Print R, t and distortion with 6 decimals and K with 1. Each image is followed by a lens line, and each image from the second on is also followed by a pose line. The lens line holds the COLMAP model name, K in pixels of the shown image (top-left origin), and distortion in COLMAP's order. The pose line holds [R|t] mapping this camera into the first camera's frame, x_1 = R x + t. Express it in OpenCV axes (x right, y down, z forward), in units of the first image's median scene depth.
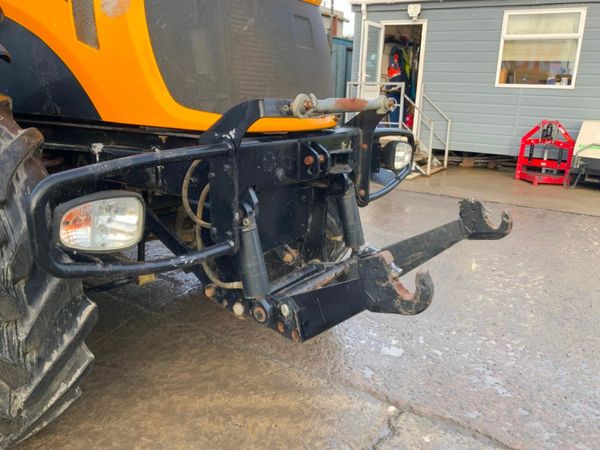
lens RADIAL K [[490.0, 0, 304.0], [0, 490.0, 232.5], [0, 0, 1]] dist [0.068503, -0.135639]
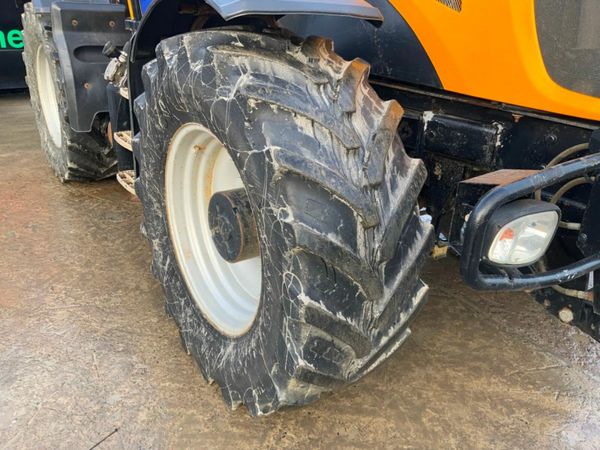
lens RADIAL K [[490.0, 0, 304.0], [0, 490.0, 232.5], [0, 0, 1]] dist [0.068503, -0.135639]
pose [[0.937375, 0.167932, -0.305168, -0.315267], [-0.120966, 0.978524, 0.166907, -0.082017], [0.326644, -0.119540, 0.937558, 0.001199]]
